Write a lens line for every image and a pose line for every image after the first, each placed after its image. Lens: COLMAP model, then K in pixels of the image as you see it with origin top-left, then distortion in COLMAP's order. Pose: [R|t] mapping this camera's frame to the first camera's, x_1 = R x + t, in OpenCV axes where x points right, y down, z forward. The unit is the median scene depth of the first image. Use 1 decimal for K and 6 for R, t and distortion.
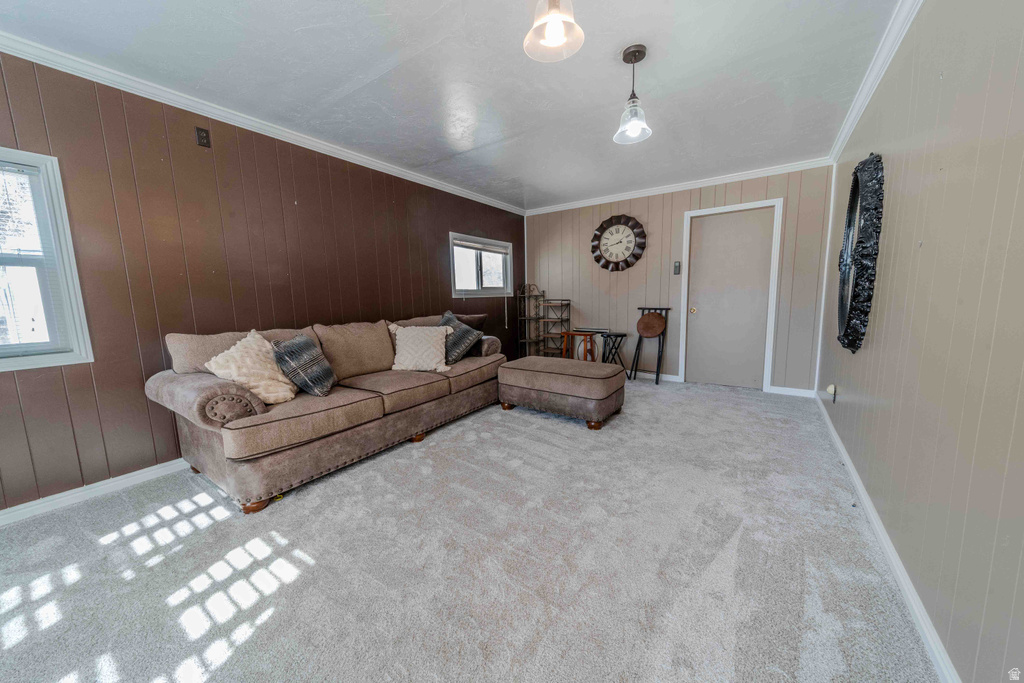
lens RADIAL K [[355.8, 0, 508.7], [0, 355.8, 342.7], [0, 0, 1]] dist [0.001342, -0.000004]
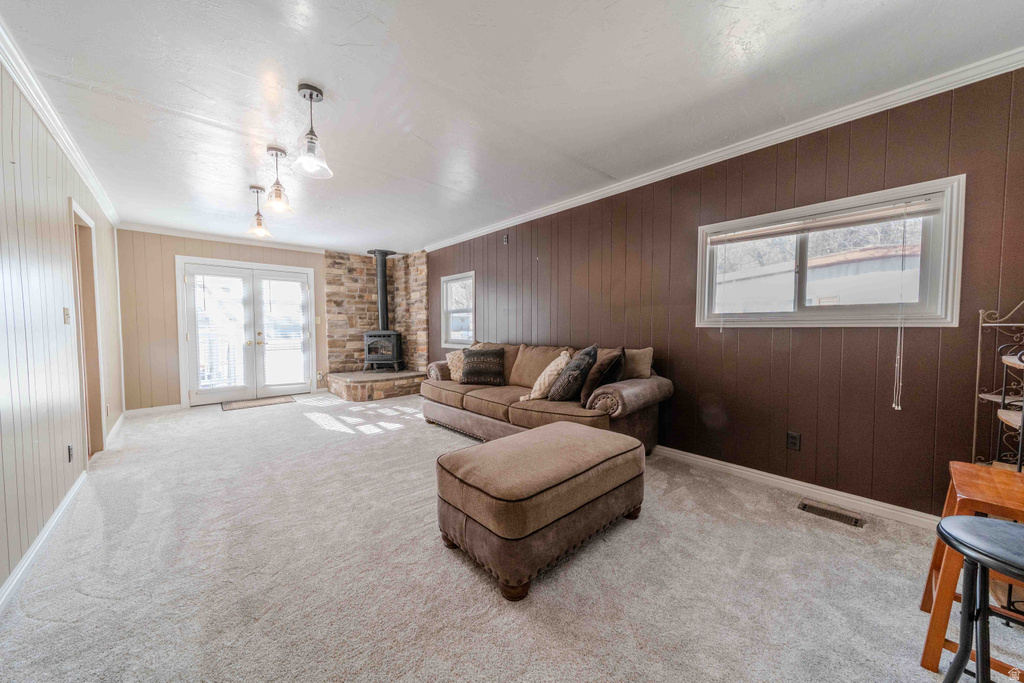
lens RADIAL K [[355.8, 0, 508.7], [0, 355.8, 342.7], [0, 0, 1]] dist [0.001342, -0.000004]
pose [[-0.206802, 0.071695, -0.975752, 0.554792], [-0.114272, 0.988716, 0.096866, -0.122298], [0.971687, 0.131533, -0.196276, 0.803923]]
